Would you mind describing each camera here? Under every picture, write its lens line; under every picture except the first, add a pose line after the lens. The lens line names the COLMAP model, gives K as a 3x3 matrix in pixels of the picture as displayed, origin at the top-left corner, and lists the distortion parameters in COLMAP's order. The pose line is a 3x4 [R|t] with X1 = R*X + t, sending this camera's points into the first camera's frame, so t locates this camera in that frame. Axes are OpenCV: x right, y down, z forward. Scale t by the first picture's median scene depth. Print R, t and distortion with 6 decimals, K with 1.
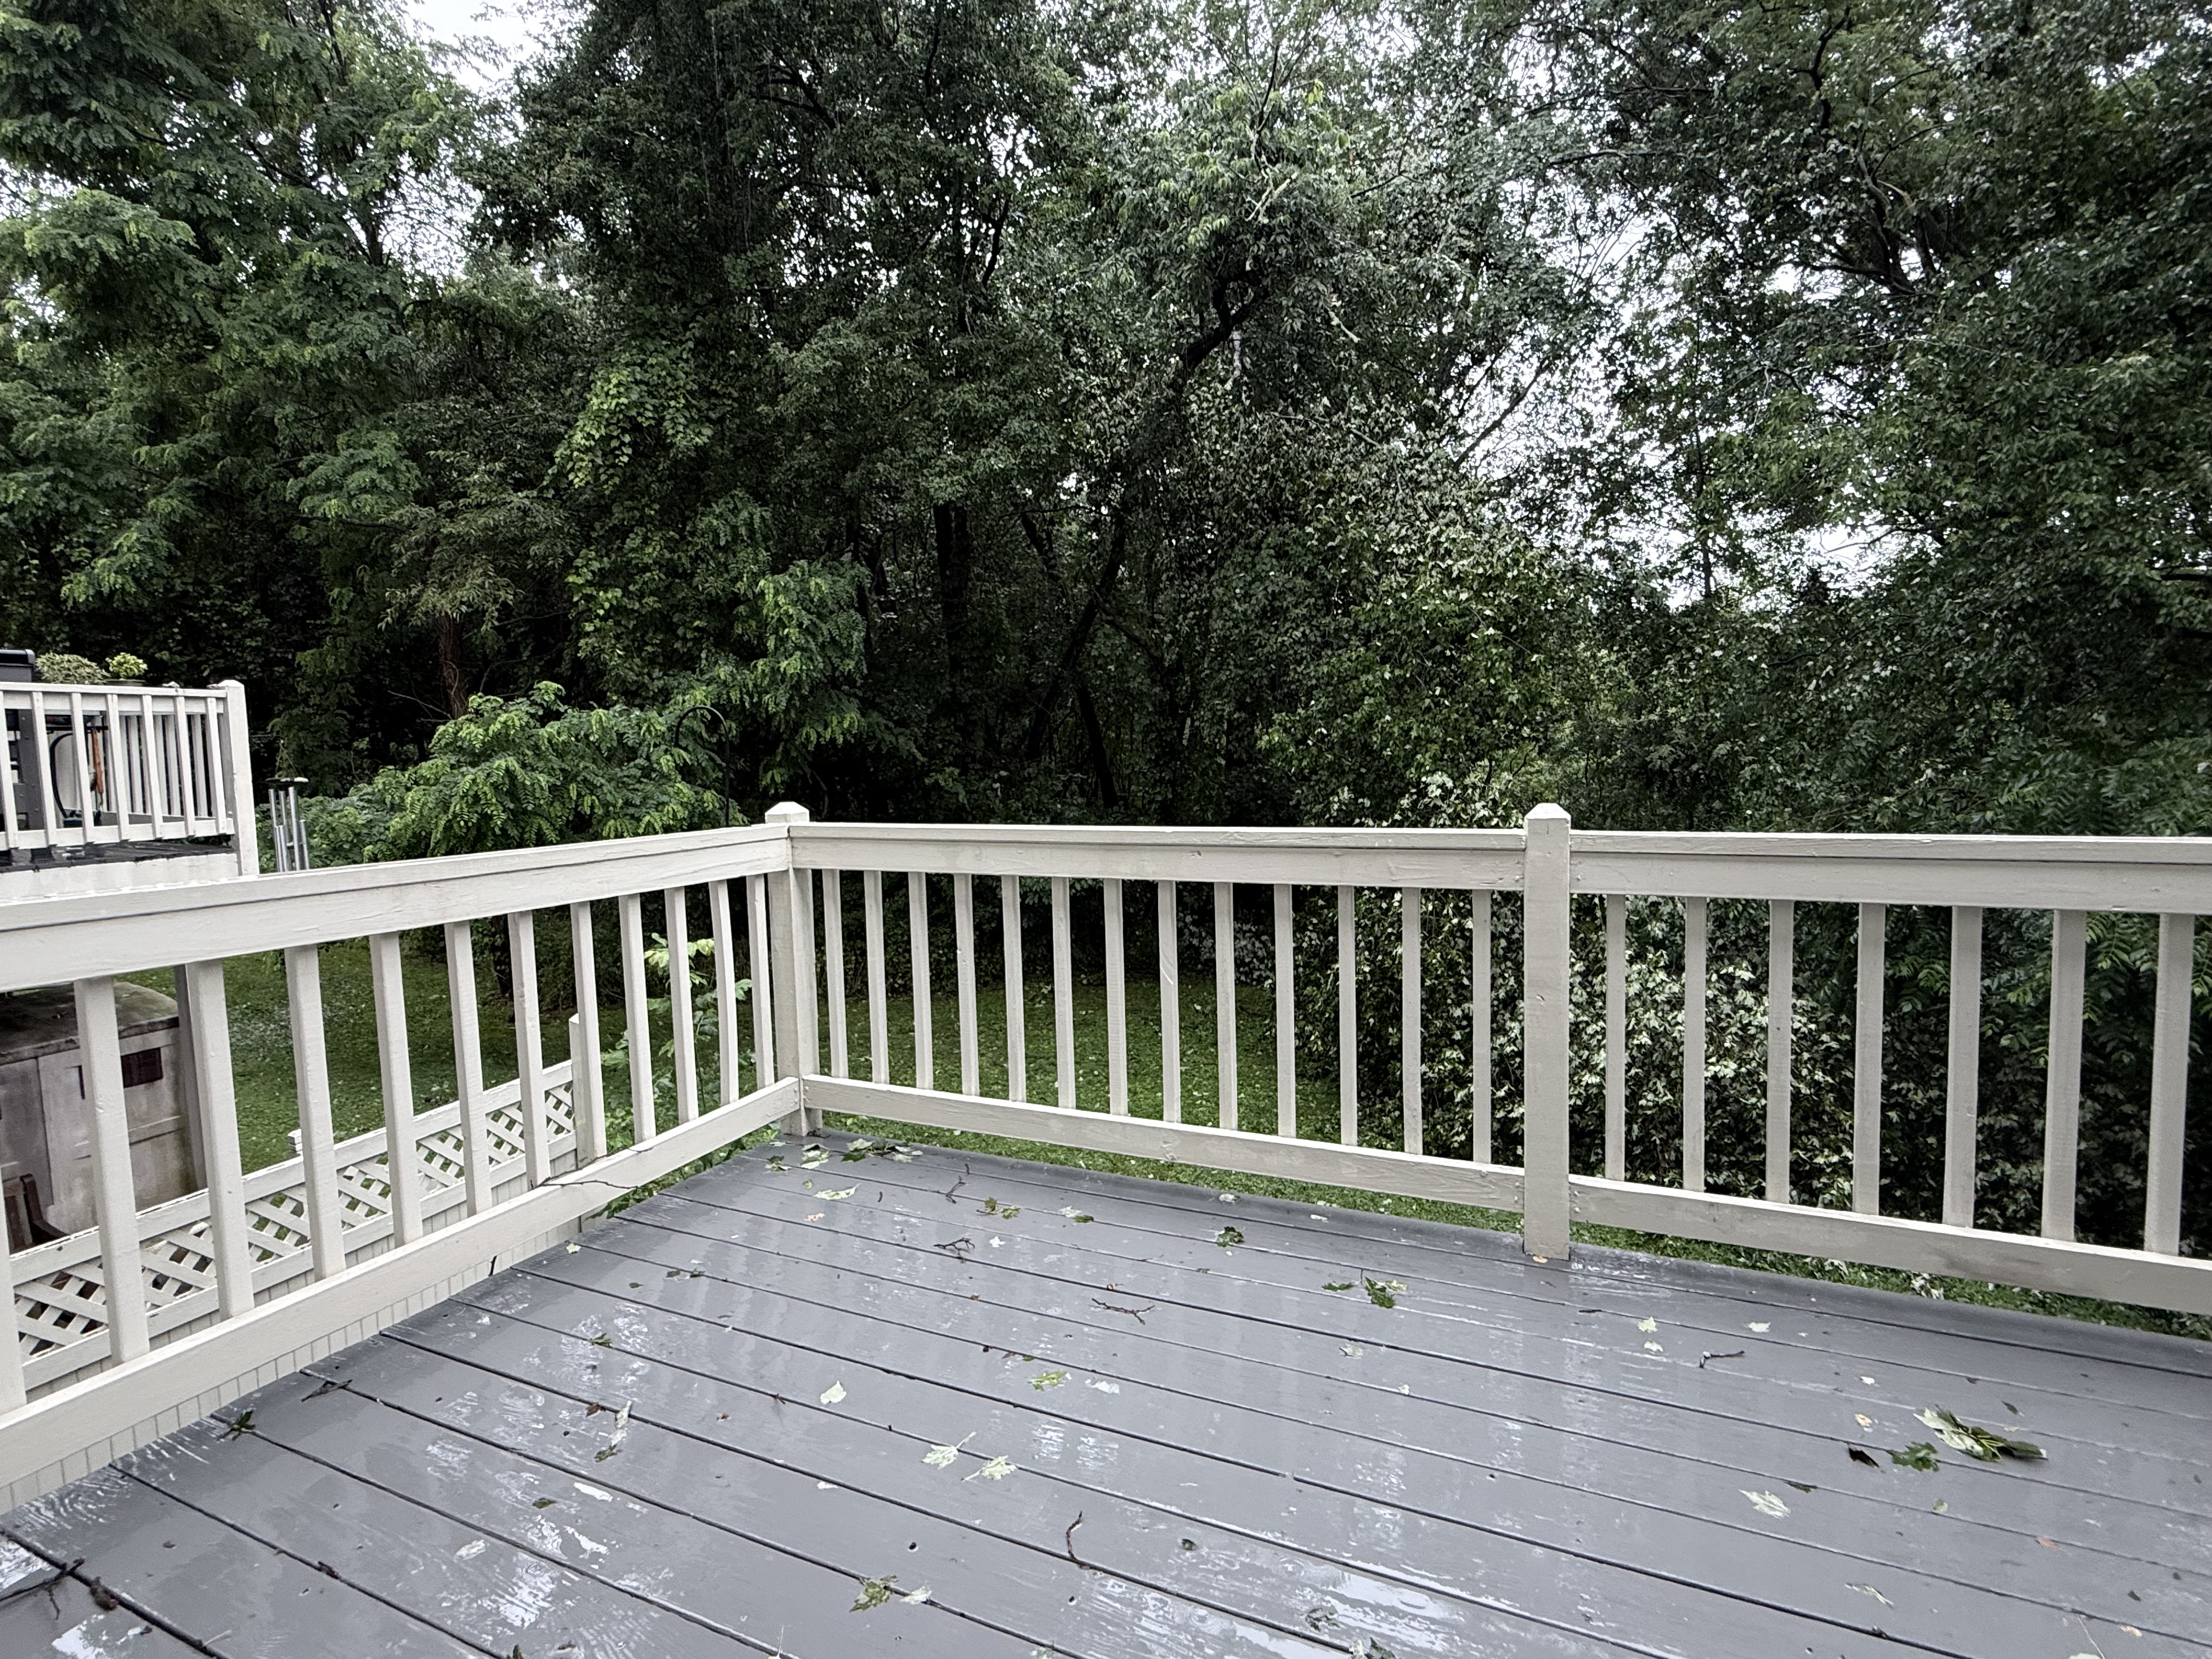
lens RADIAL K [[1064.2, 0, 1090.2], [0, 1064.2, 818.3], [0, 0, 1]] dist [-0.000234, -0.001016]
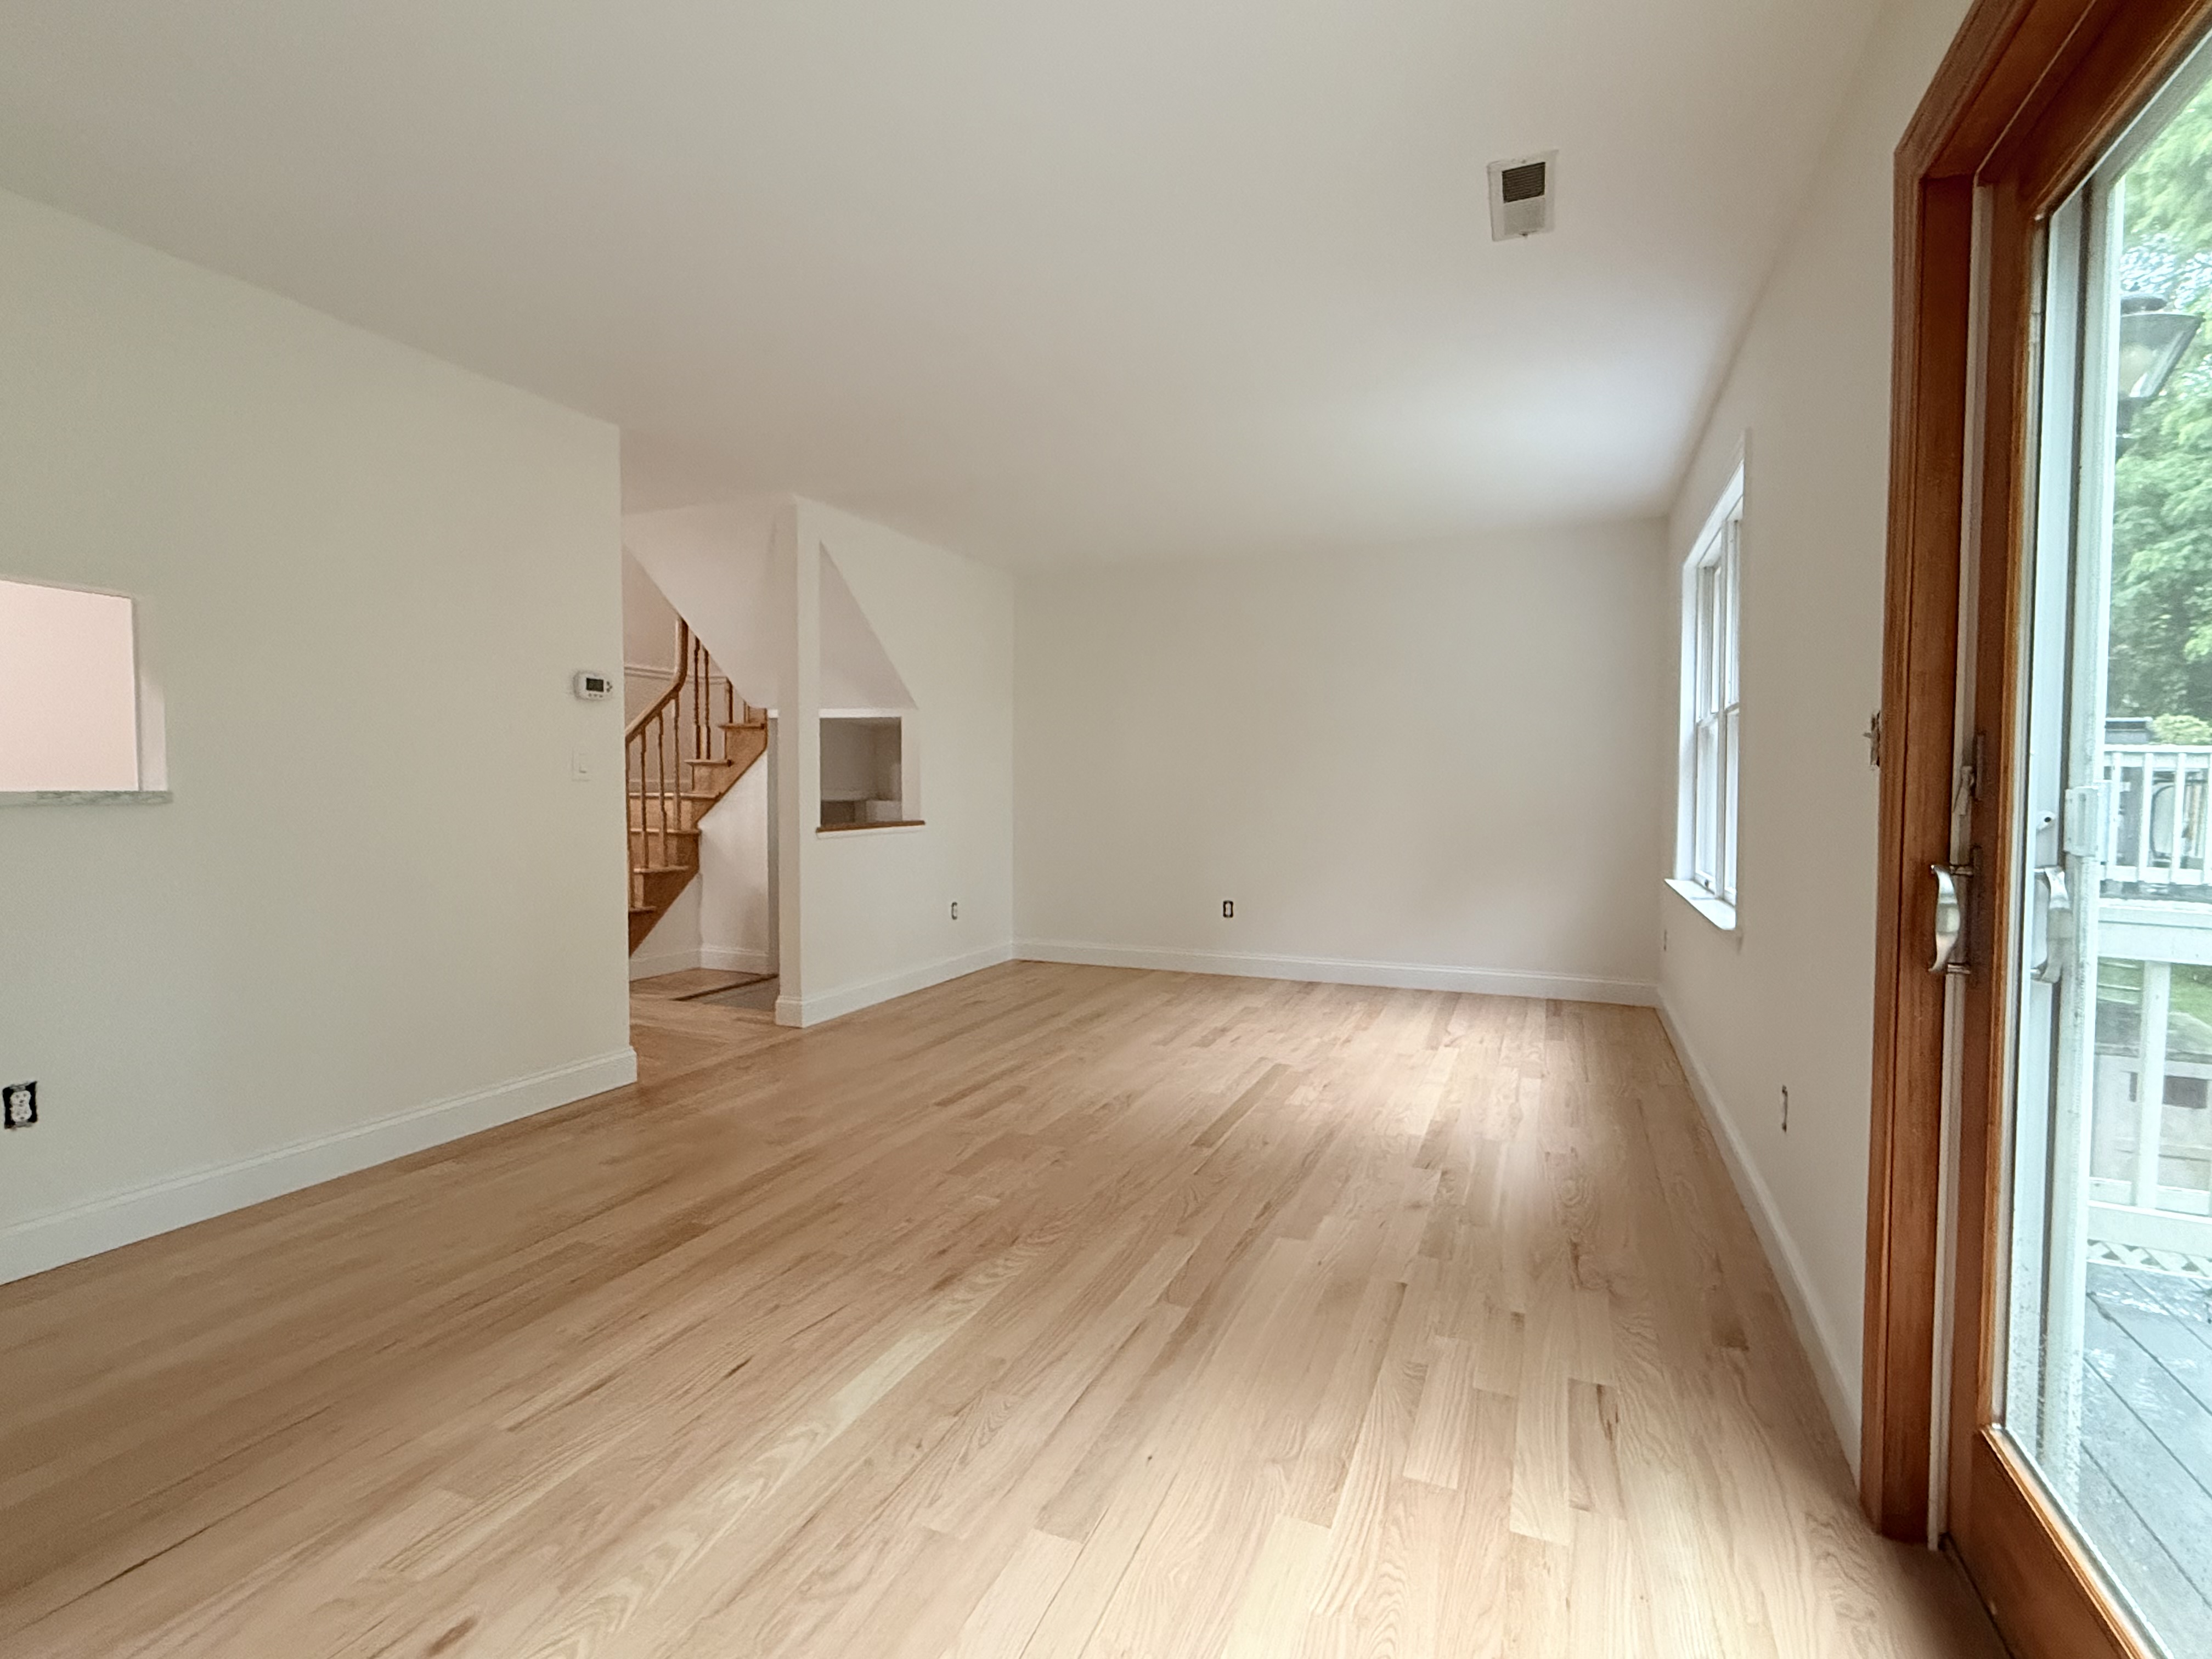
lens RADIAL K [[1064.2, 0, 1108.3], [0, 1064.2, 831.9], [0, 0, 1]] dist [-0.000234, -0.001016]
pose [[0.021115, 0.071504, -0.997217, 0.098847], [-0.095050, 0.993065, 0.069193, -0.000696], [0.995249, 0.093324, 0.027765, -0.102438]]
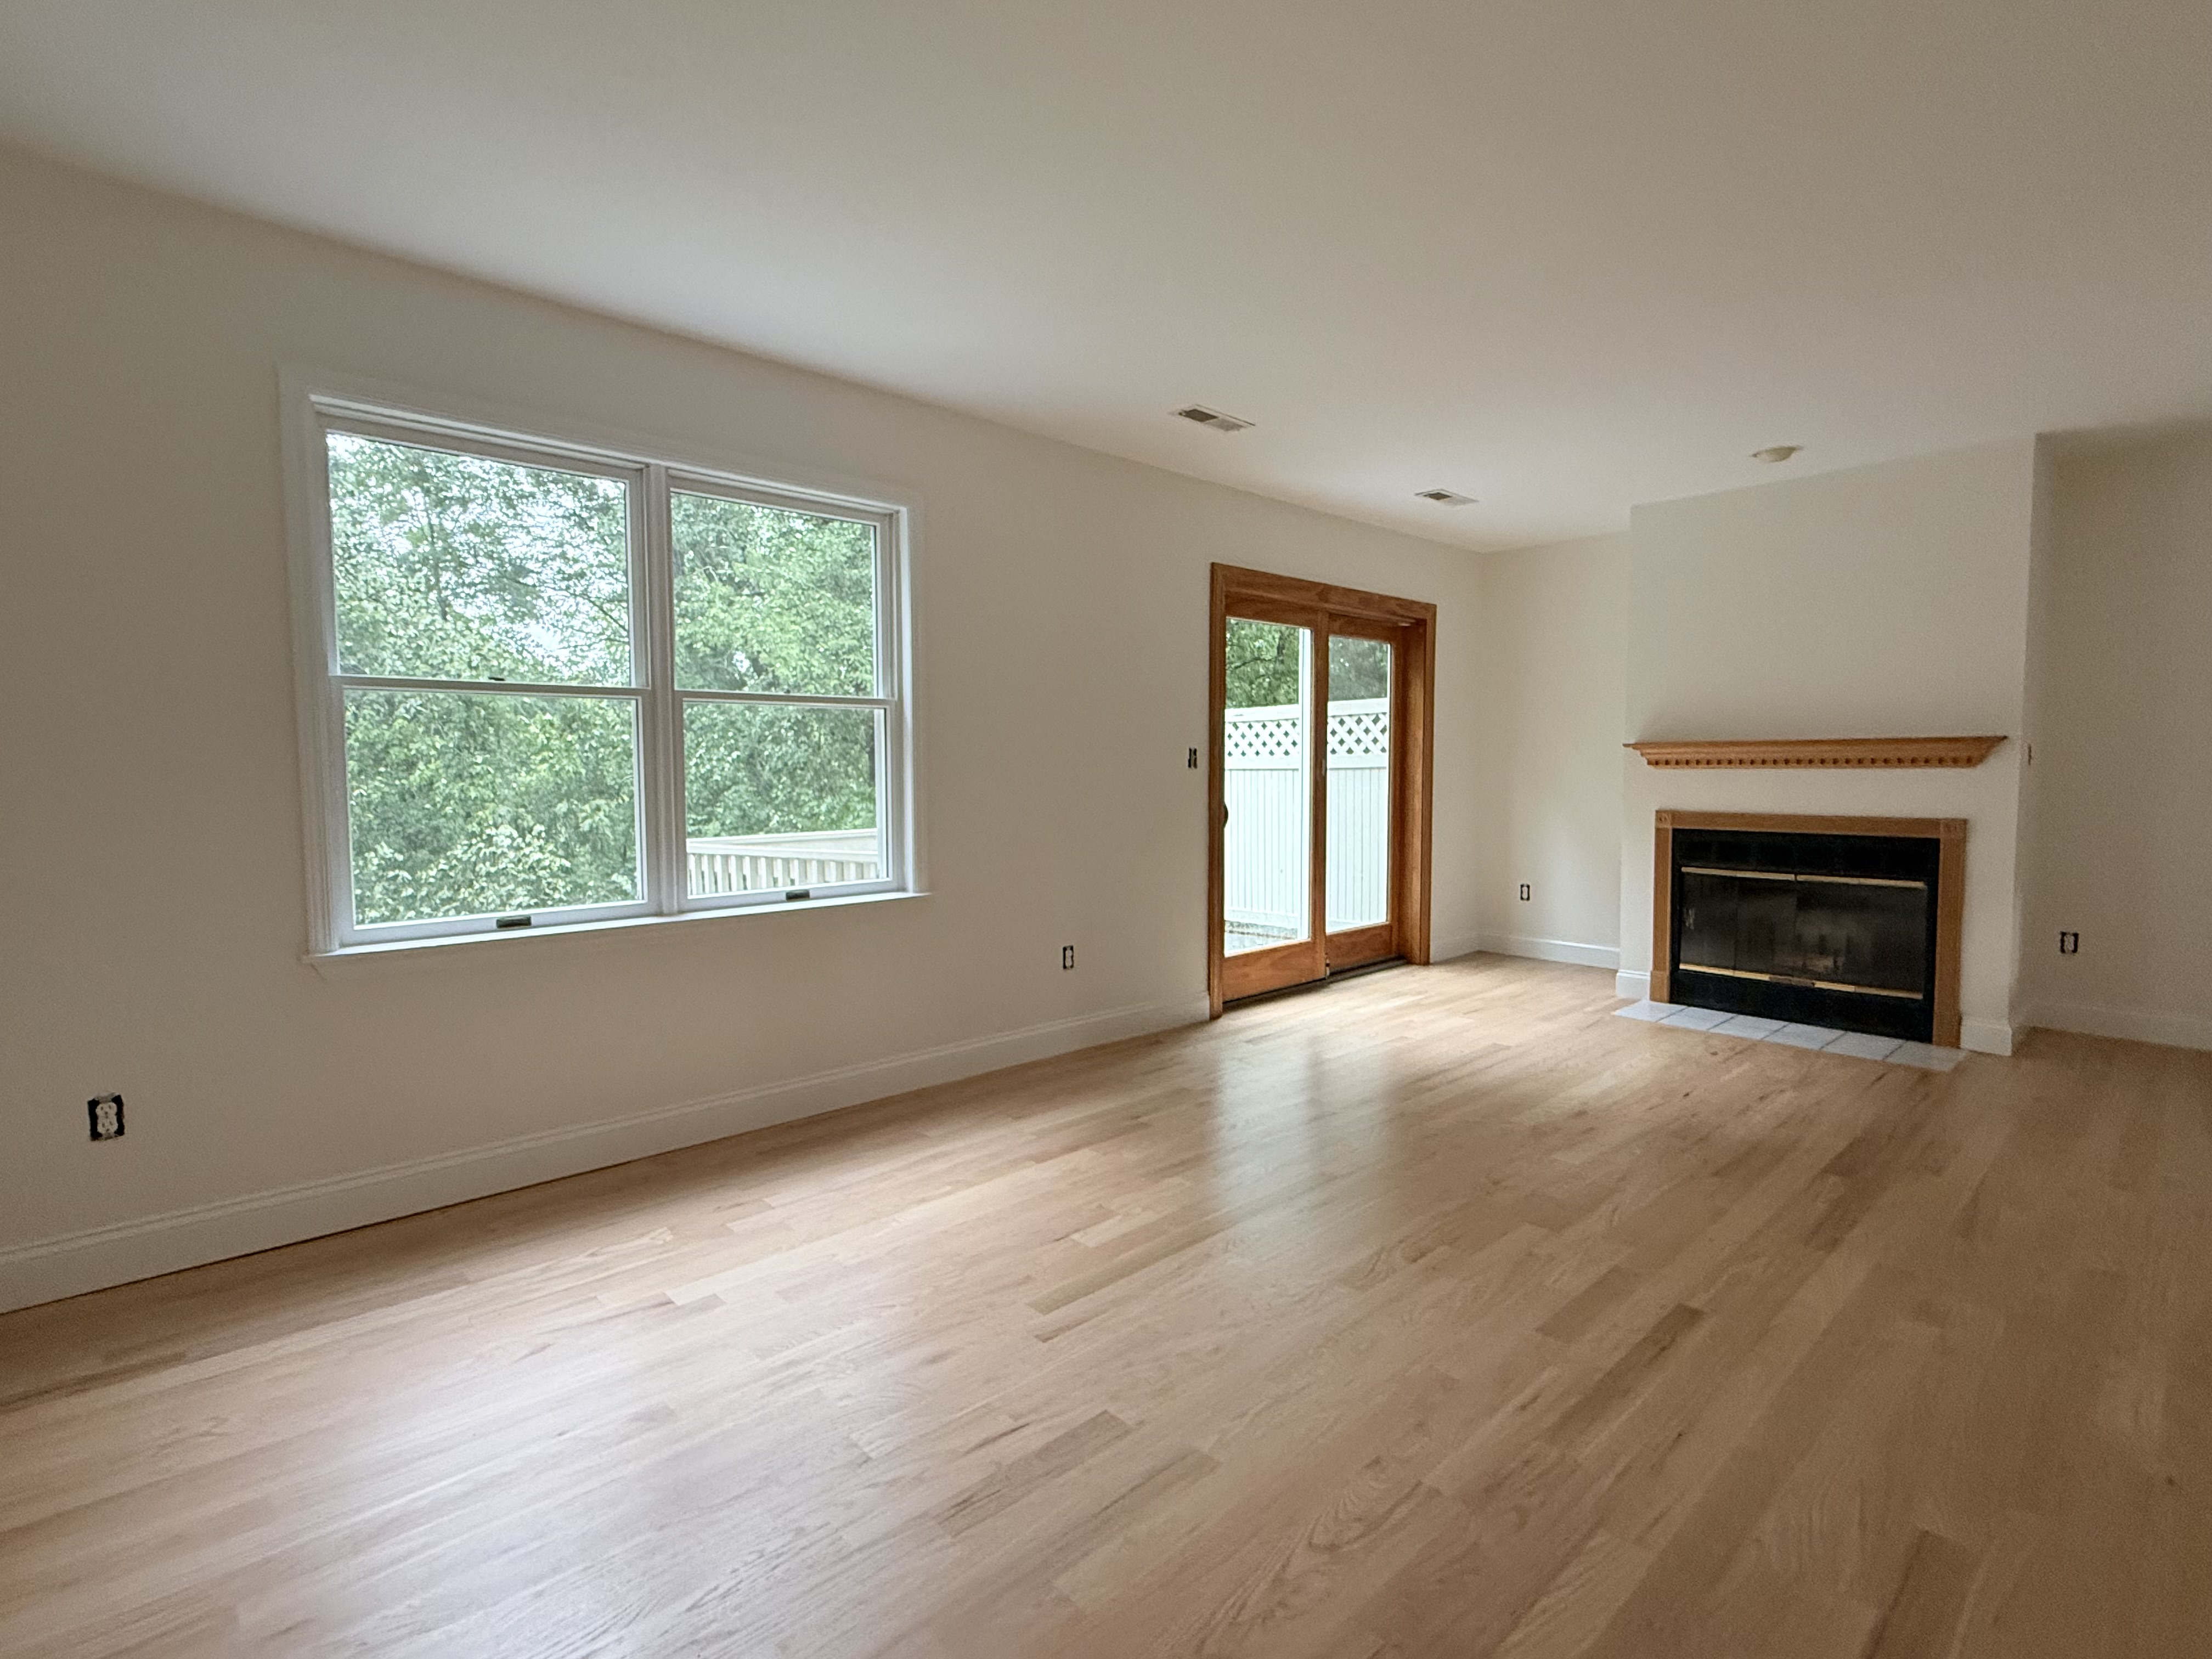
lens RADIAL K [[1064.2, 0, 1117.8], [0, 1064.2, 820.3], [0, 0, 1]] dist [-0.000234, -0.001016]
pose [[0.377925, -0.022390, 0.925566, -0.511071], [0.075412, 0.997130, -0.006671, 0.012709], [-0.922760, 0.072320, 0.378529, -0.121734]]
